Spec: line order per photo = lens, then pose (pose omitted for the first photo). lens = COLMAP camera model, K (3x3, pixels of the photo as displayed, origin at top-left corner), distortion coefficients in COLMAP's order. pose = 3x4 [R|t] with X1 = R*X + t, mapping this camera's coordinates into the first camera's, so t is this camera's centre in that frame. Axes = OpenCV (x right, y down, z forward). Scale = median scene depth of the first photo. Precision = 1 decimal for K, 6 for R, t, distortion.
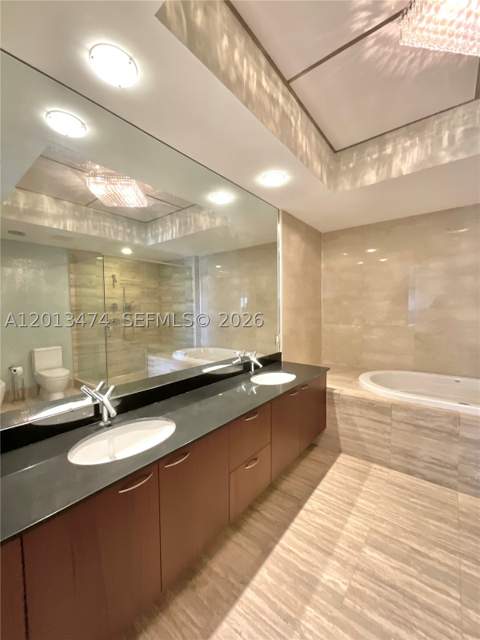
lens RADIAL K [[259.8, 0, 238.8], [0, 259.8, 319.9], [0, 0, 1]] dist [0.003352, -0.002376]
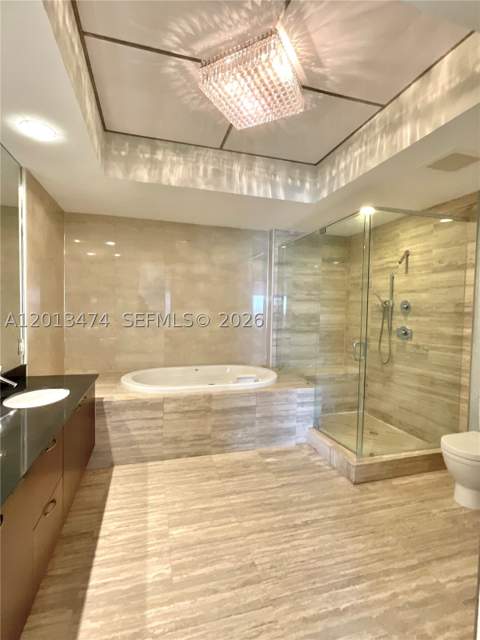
lens RADIAL K [[309.9, 0, 242.3], [0, 309.9, 319.5], [0, 0, 1]] dist [-0.010209, 0.003601]
pose [[0.568966, -0.008148, 0.822321, -0.256108], [0.013588, 0.999908, 0.000507, 0.008961], [-0.822249, 0.010885, 0.569024, 0.021293]]
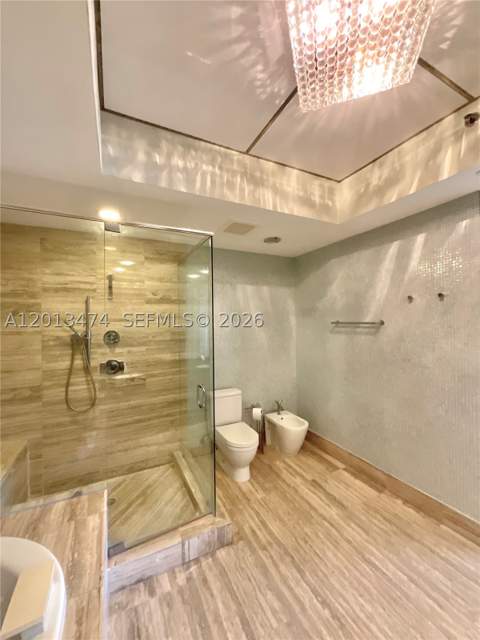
lens RADIAL K [[259.8, 0, 239.0], [0, 259.8, 320.3], [0, 0, 1]] dist [0.003352, -0.002376]
pose [[-0.903241, 0.022372, 0.428551, 0.479819], [0.042579, 0.998385, 0.037621, -0.138471], [-0.427017, 0.052228, -0.902734, 1.029502]]
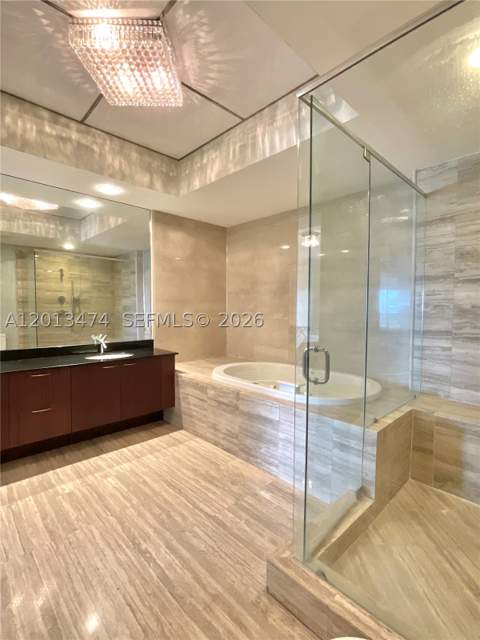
lens RADIAL K [[309.9, 0, 239.7], [0, 309.9, 319.9], [0, 0, 1]] dist [-0.010209, 0.003601]
pose [[0.991602, 0.021549, -0.127520, 0.888297], [-0.022532, 0.999726, -0.006270, 0.052179], [0.127350, 0.009091, 0.991816, -0.315468]]
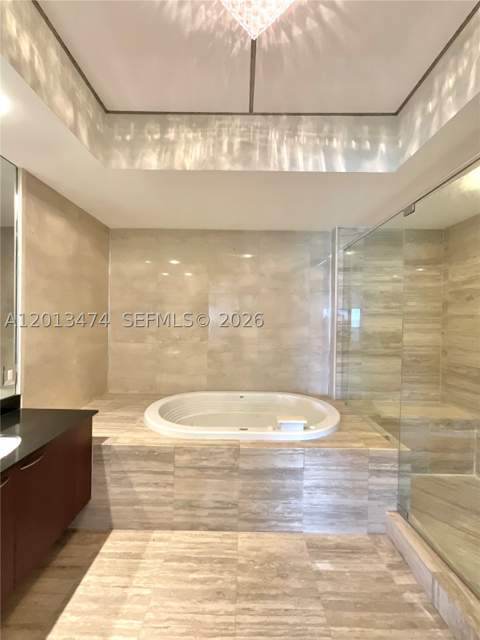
lens RADIAL K [[259.8, 0, 241.4], [0, 259.8, 319.6], [0, 0, 1]] dist [0.003352, -0.002376]
pose [[0.783159, 0.020463, 0.621485, 0.242956], [0.005940, 0.999167, -0.040384, -0.034052], [-0.621793, 0.035318, 0.782385, 0.231801]]
